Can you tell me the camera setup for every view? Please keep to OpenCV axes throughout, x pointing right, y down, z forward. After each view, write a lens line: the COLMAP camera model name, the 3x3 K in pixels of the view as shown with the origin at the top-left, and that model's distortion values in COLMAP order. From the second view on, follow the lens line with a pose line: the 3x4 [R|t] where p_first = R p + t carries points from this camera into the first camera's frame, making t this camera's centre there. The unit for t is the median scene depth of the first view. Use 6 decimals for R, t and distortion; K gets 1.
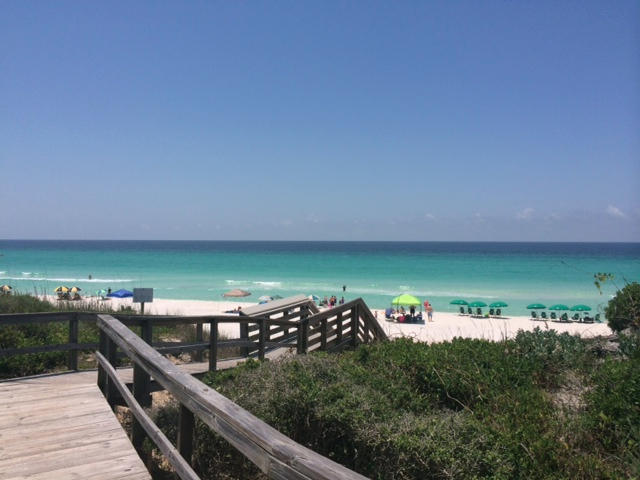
lens RADIAL K [[558.0, 0, 318.6], [0, 558.0, 241.5], [0, 0, 1]] dist [0.062337, -0.000823]
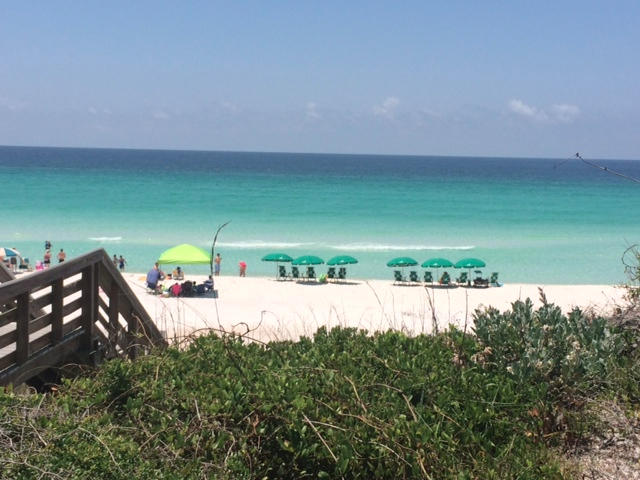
lens RADIAL K [[993.4, 0, 320.2], [0, 993.4, 237.0], [0, 0, 1]] dist [0.065119, 0.000000]
pose [[0.957456, -0.006891, 0.288498, 0.005728], [-0.017684, 0.996435, 0.082490, 0.013695], [-0.288038, -0.084082, 0.953920, 0.103884]]
